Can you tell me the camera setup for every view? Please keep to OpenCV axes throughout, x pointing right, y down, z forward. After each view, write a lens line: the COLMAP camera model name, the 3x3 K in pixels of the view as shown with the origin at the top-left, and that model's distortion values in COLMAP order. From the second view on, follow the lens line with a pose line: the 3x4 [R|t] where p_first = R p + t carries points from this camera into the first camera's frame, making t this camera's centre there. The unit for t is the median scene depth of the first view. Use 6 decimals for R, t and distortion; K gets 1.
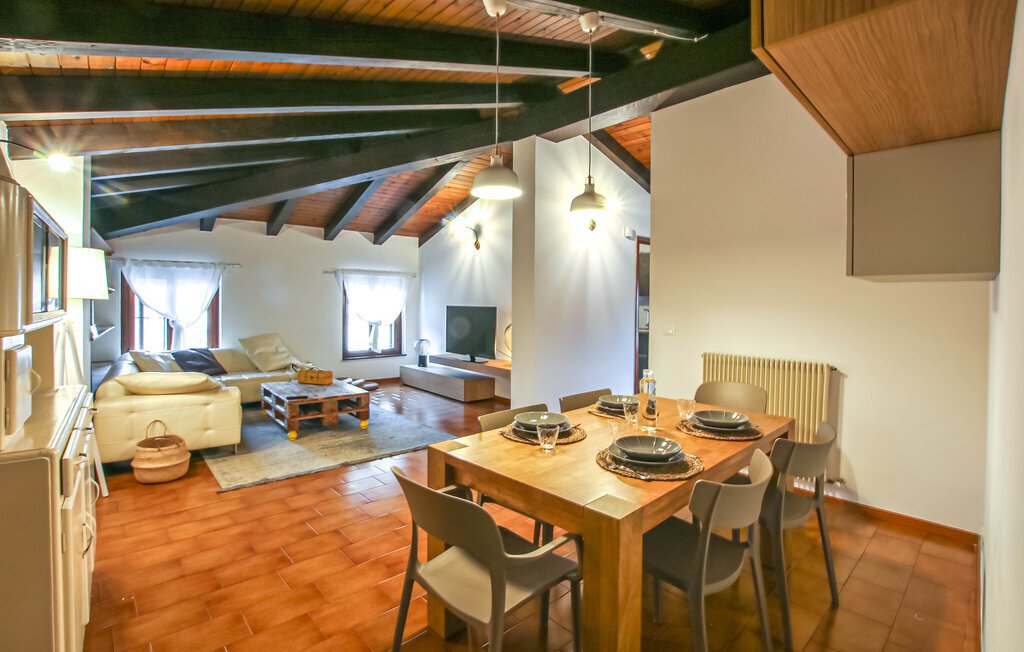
lens RADIAL K [[486.3, 0, 510.3], [0, 486.3, 313.3], [0, 0, 1]] dist [-0.020759, 0.000420]
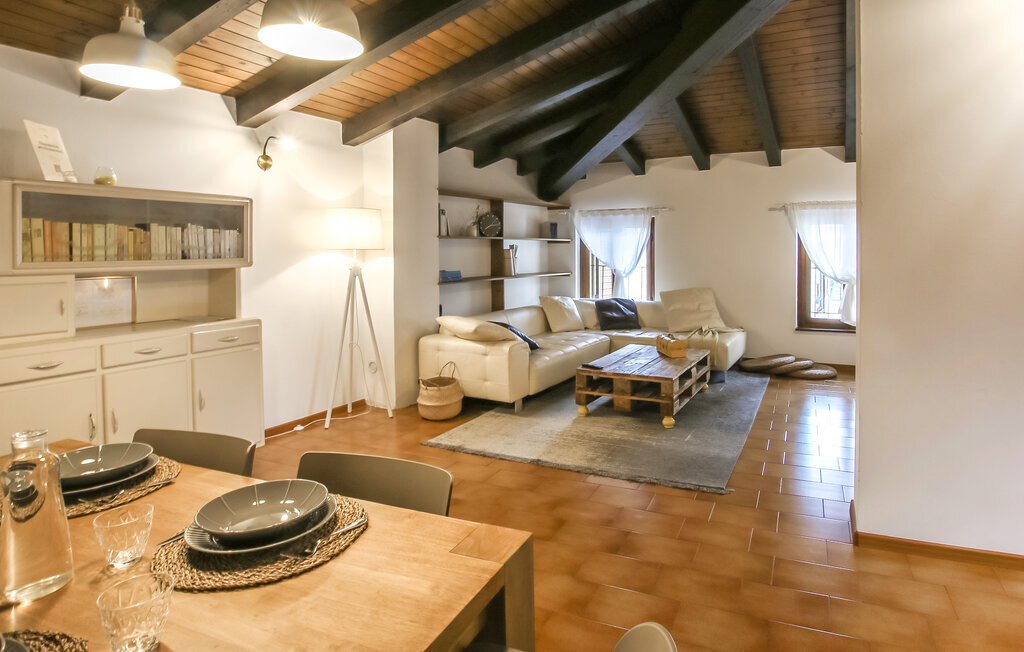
lens RADIAL K [[605.5, 0, 604.9], [0, 605.5, 252.1], [0, 0, 1]] dist [-0.002075, -0.000313]
pose [[0.461717, -0.001687, -0.887026, 0.356003], [-0.007403, 0.999956, -0.005755, -0.012433], [0.886996, 0.009224, 0.461684, 0.368511]]
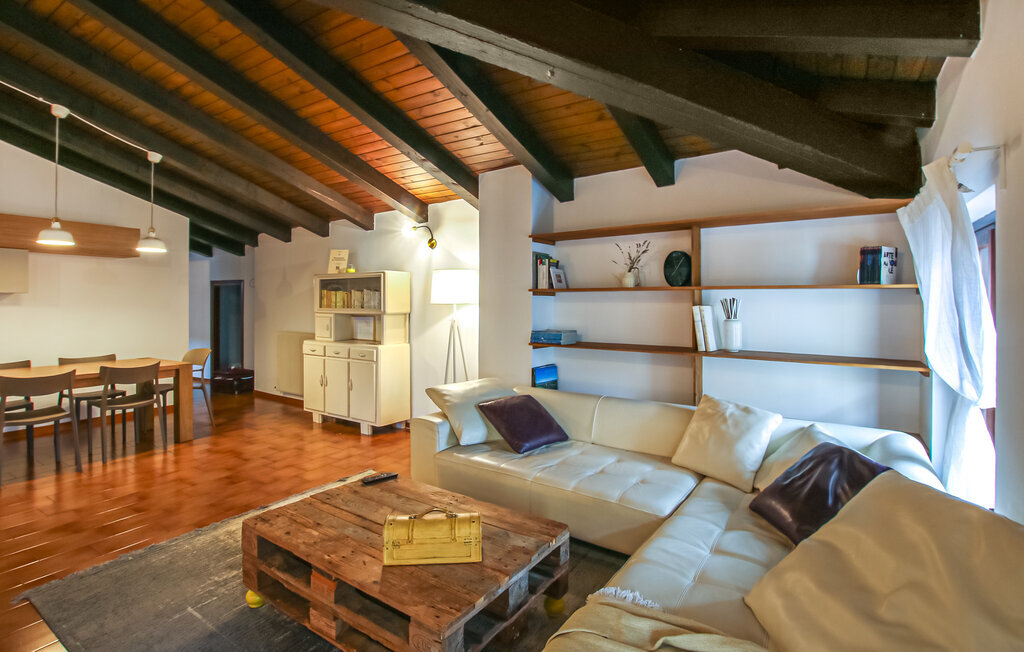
lens RADIAL K [[505.5, 0, 515.8], [0, 505.5, 301.4], [0, 0, 1]] dist [-0.016387, 0.000587]
pose [[-0.968504, -0.010801, -0.248765, -0.313288], [-0.013676, 0.999858, 0.009831, -0.028815], [0.248624, 0.012924, -0.968514, 1.129979]]
